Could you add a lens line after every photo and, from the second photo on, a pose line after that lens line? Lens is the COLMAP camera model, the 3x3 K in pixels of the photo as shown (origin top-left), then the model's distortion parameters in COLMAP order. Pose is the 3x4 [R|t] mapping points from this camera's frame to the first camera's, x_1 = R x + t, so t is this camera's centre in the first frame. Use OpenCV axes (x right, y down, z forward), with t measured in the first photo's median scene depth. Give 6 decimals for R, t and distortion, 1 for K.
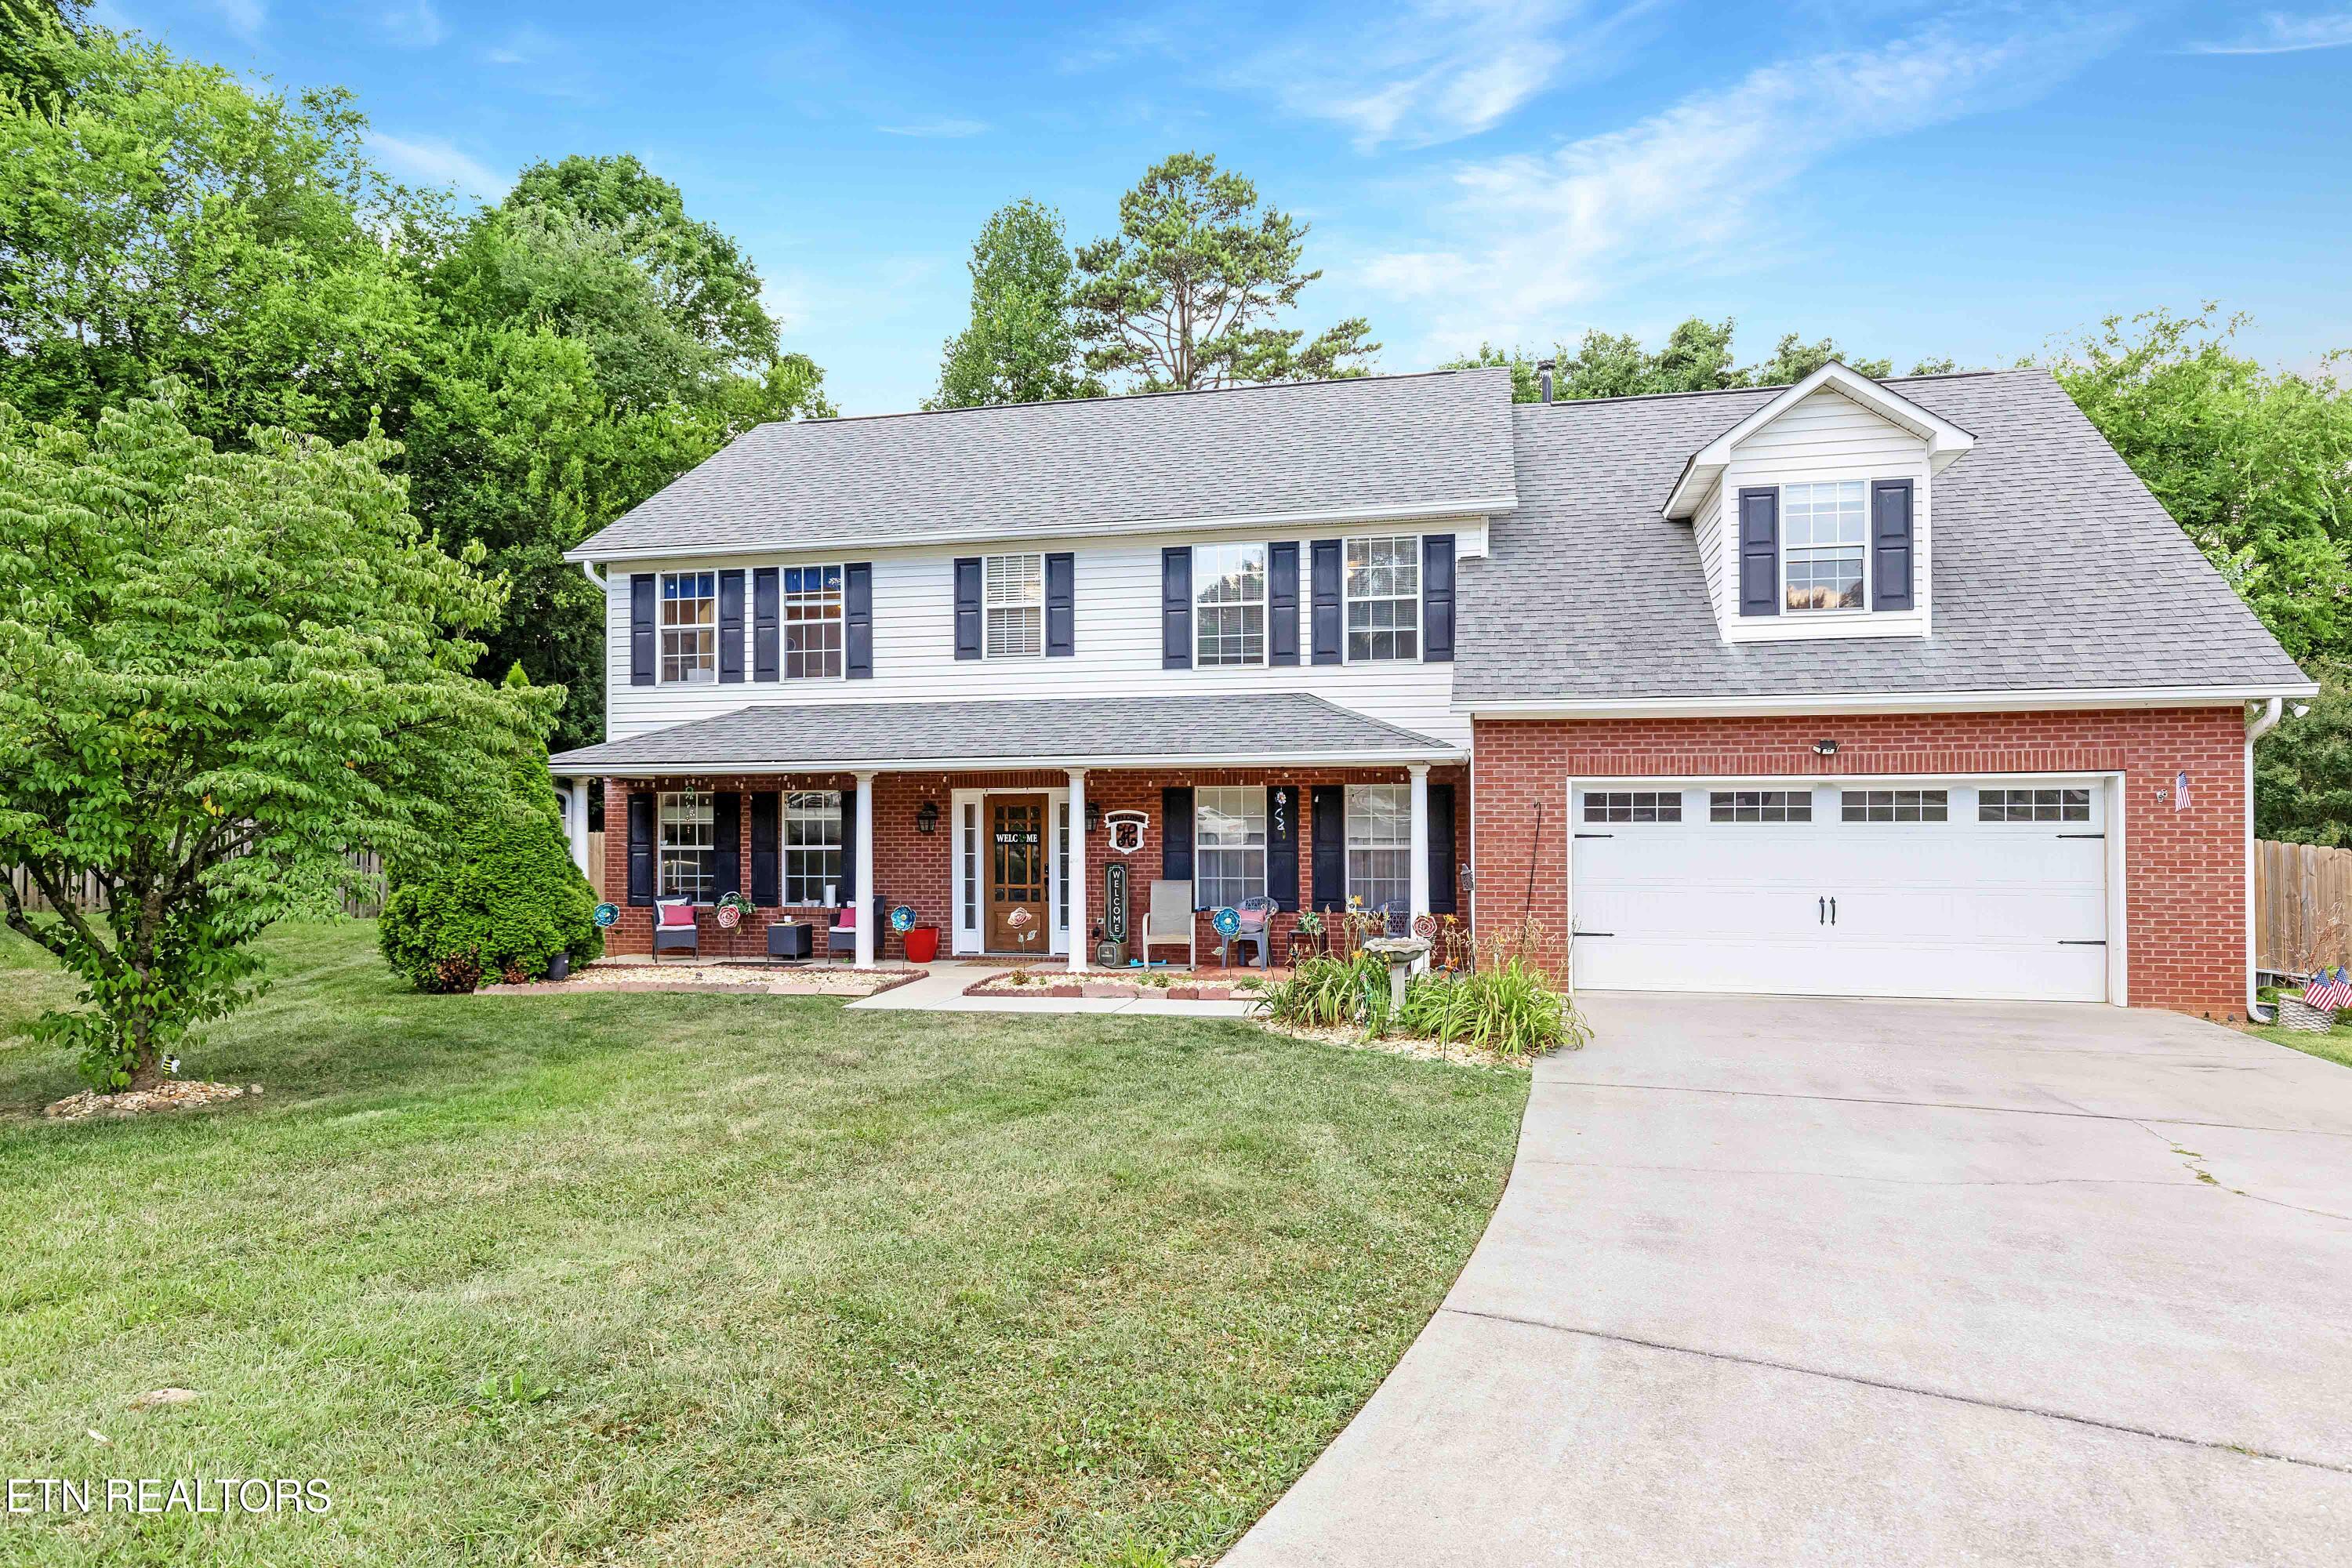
lens RADIAL K [[1358.1, 0, 1178.1], [0, 1358.1, 794.0], [0, 0, 1]] dist [-0.000414, -0.000019]
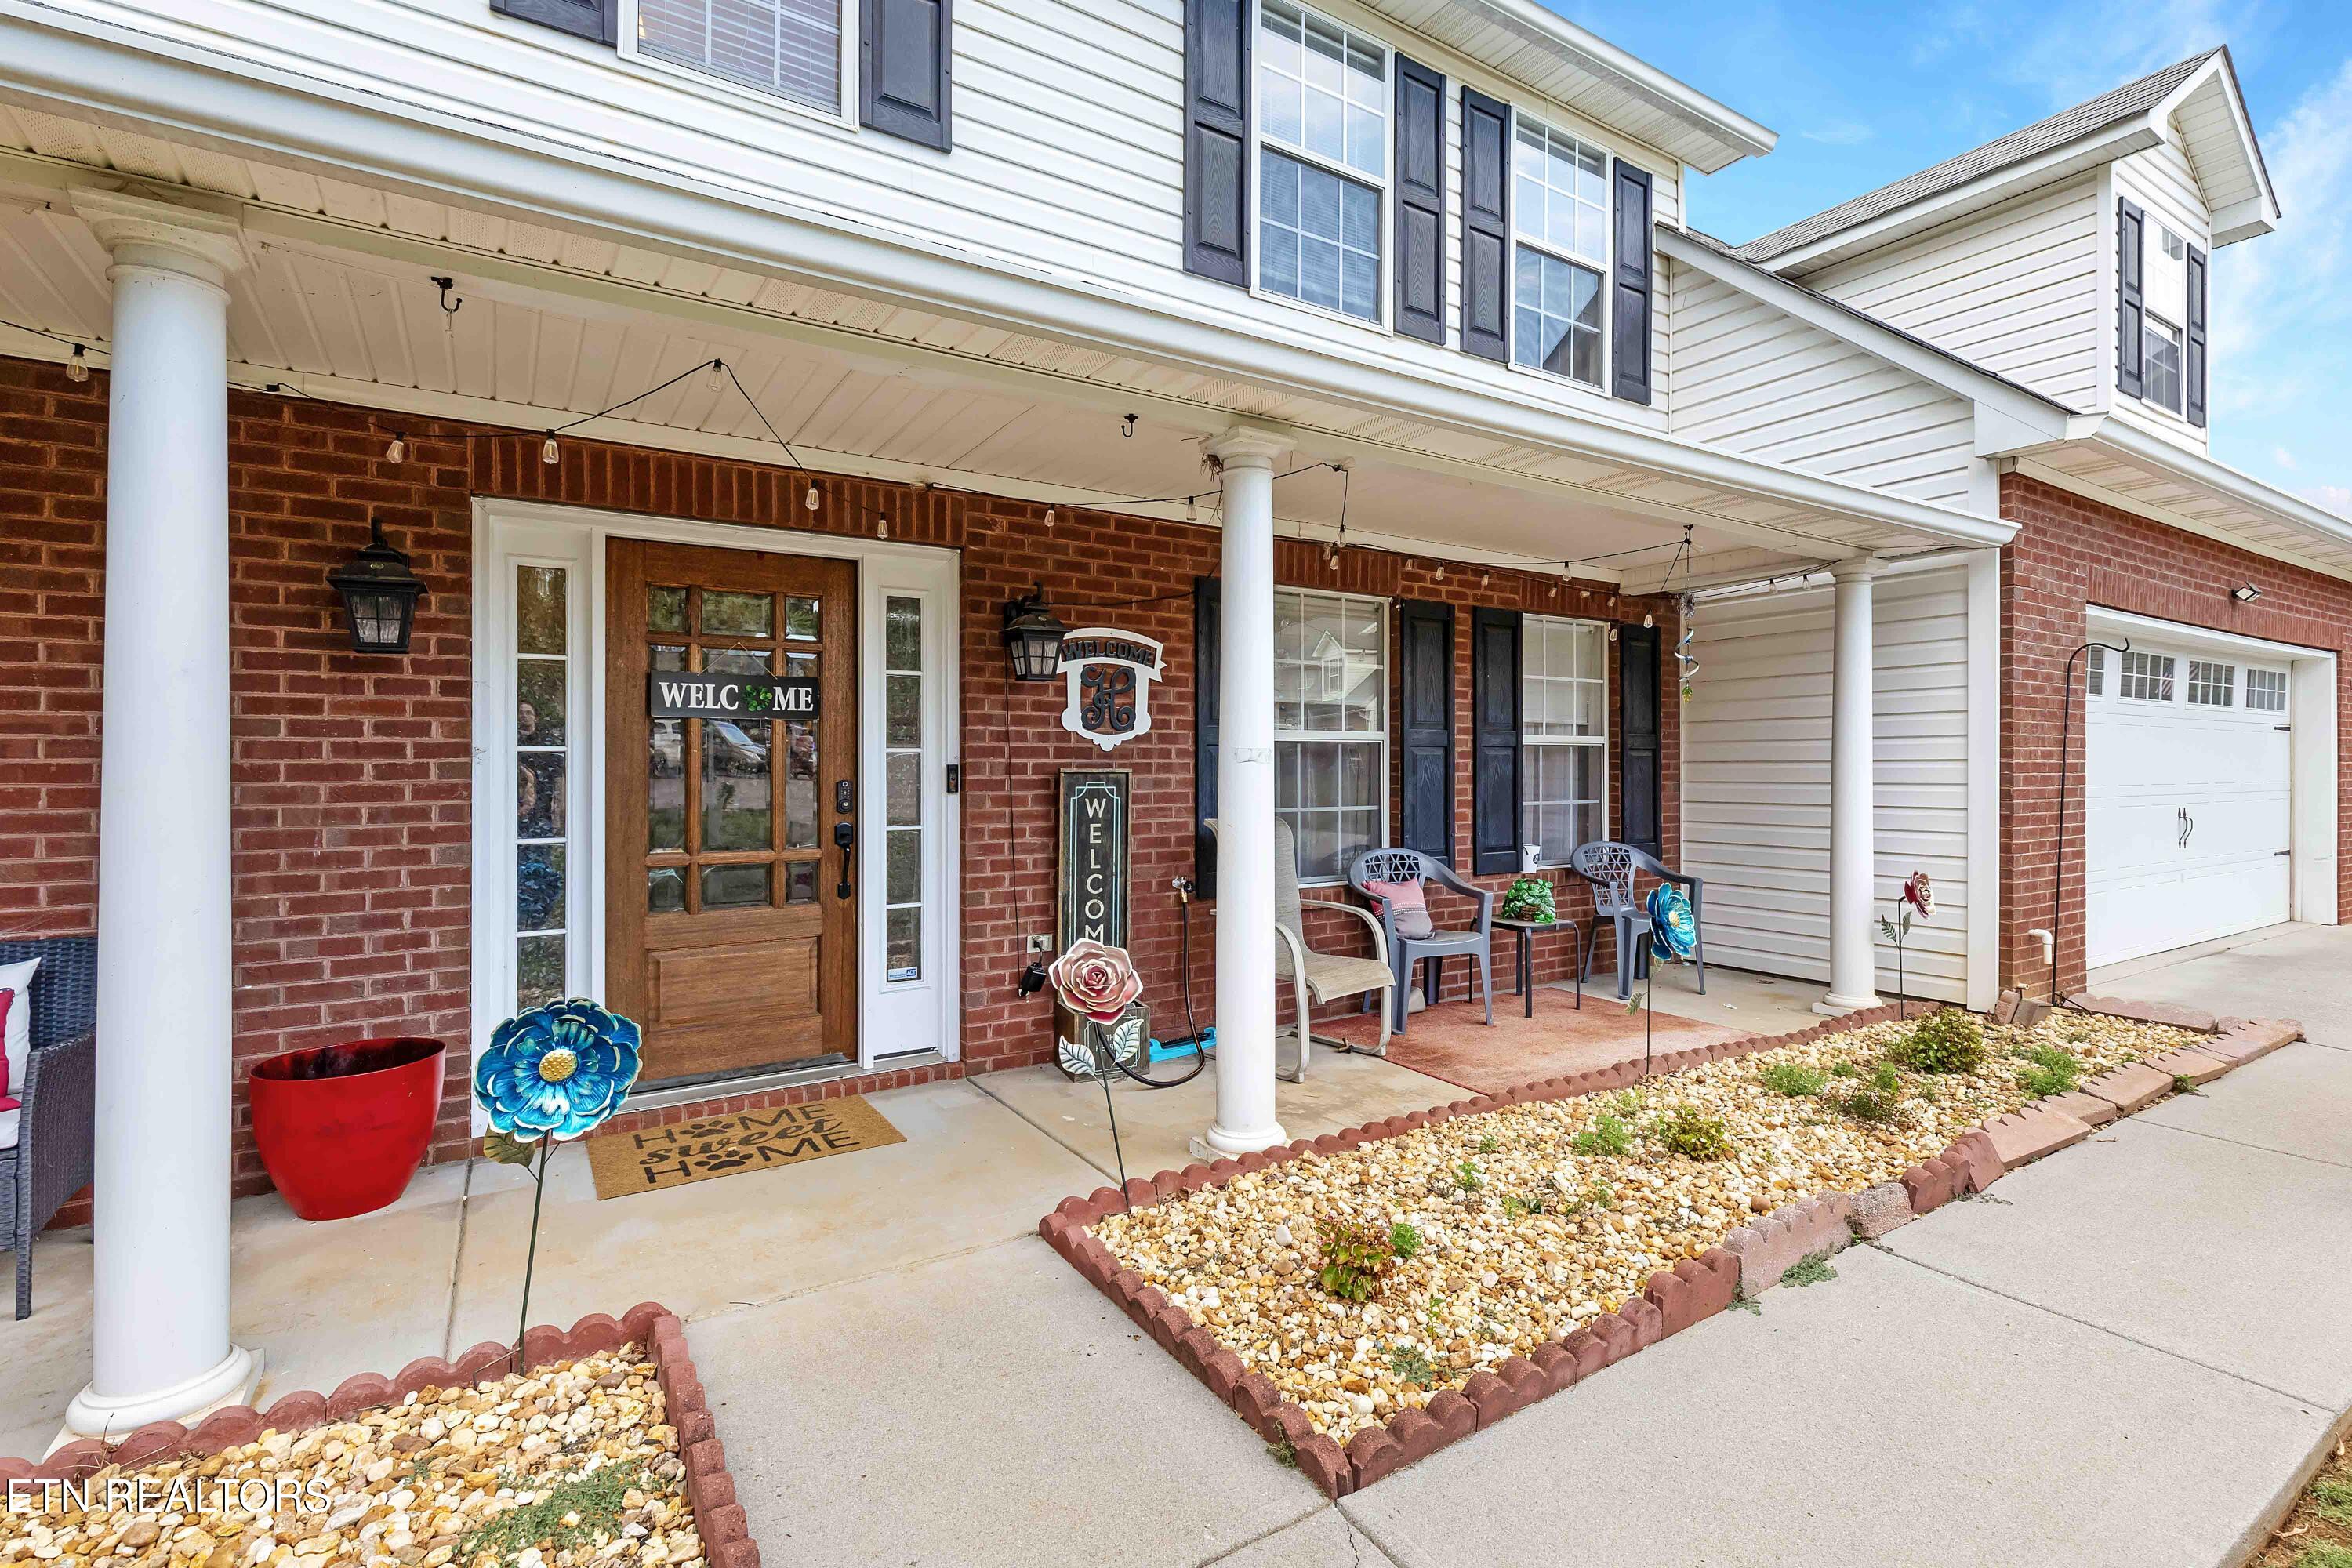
lens RADIAL K [[1073.8, 0, 1176.0], [0, 1073.8, 772.4], [0, 0, 1]] dist [0.001673, -0.000428]
pose [[0.694316, 0.001721, 0.719669, -0.231062], [-0.011309, 0.999900, 0.008520, 0.047446], [-0.719582, -0.014055, 0.694265, 0.787099]]
